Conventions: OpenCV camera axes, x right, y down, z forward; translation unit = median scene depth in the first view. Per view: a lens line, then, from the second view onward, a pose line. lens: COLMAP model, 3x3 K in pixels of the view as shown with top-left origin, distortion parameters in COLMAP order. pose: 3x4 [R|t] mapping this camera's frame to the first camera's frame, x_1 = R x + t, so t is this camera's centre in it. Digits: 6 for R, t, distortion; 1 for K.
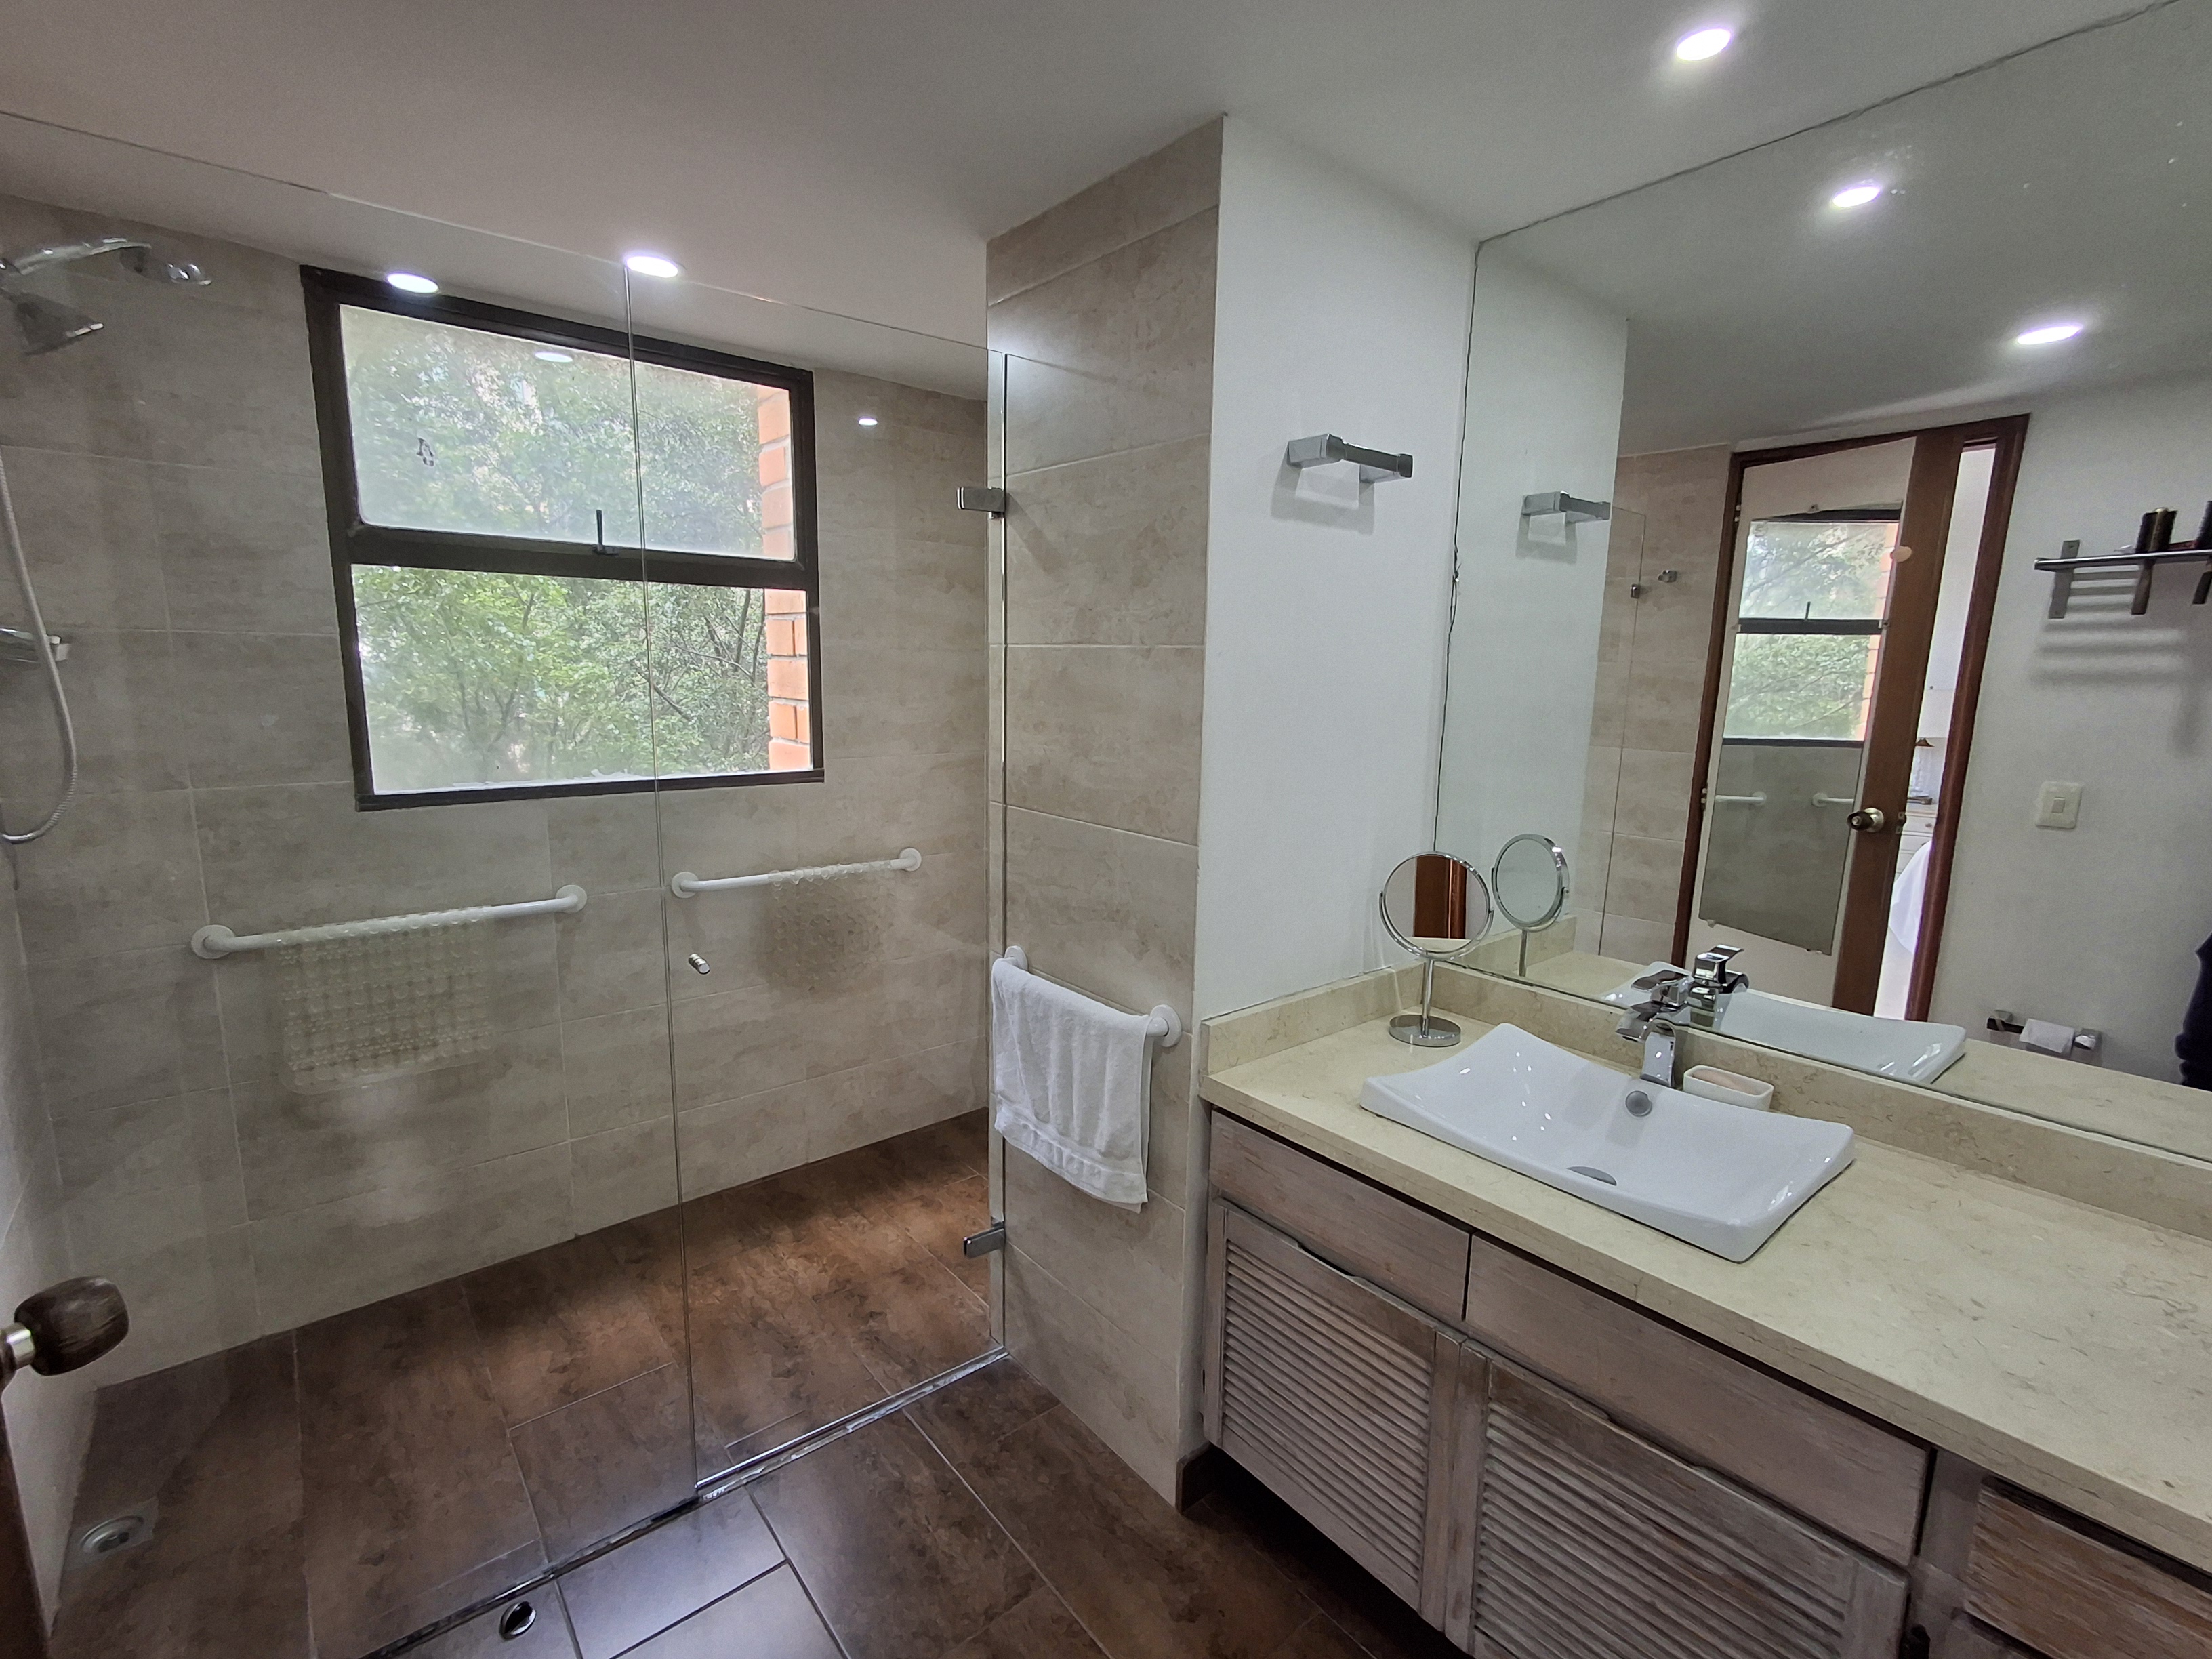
lens RADIAL K [[990.7, 0, 1106.0], [0, 990.7, 829.5], [0, 0, 1]] dist [-0.000253, 0.009386]
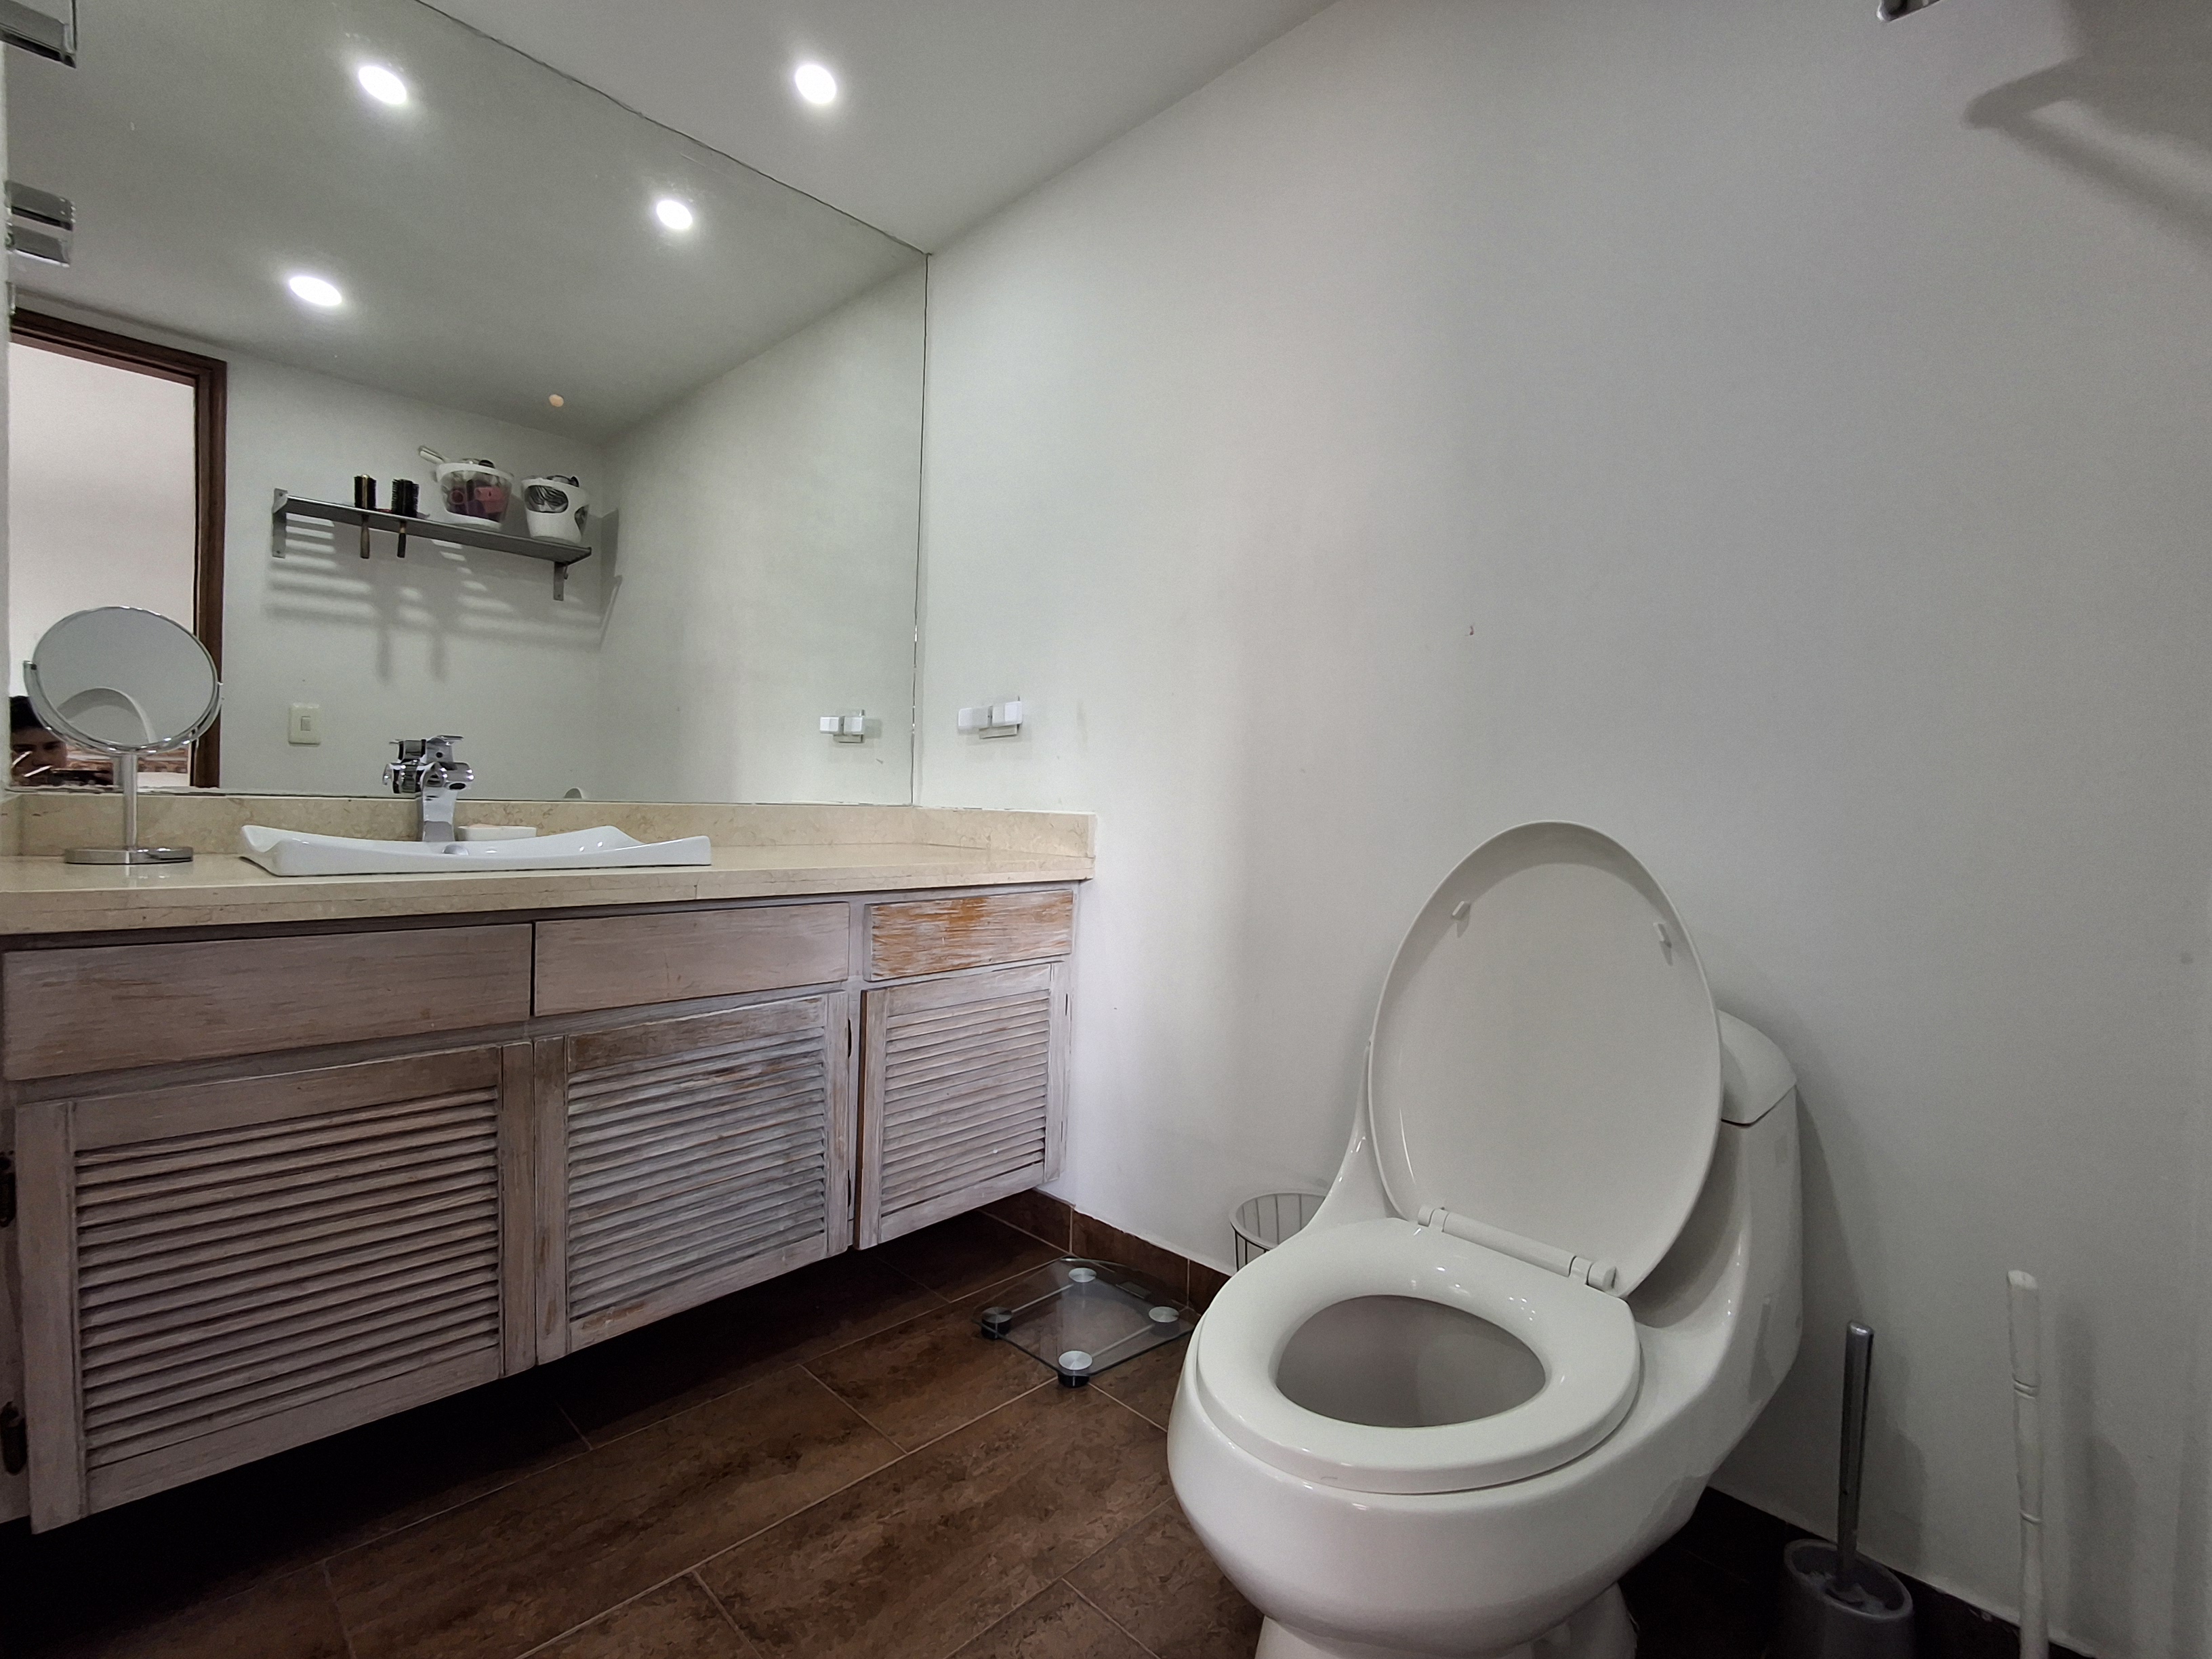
lens RADIAL K [[990.7, 0, 1106.0], [0, 990.7, 829.5], [0, 0, 1]] dist [-0.000253, 0.009386]
pose [[-0.050115, -0.079729, 0.995556, -0.564144], [0.121715, 0.988891, 0.085322, 0.263761], [-0.991299, 0.125450, -0.039854, 0.399123]]
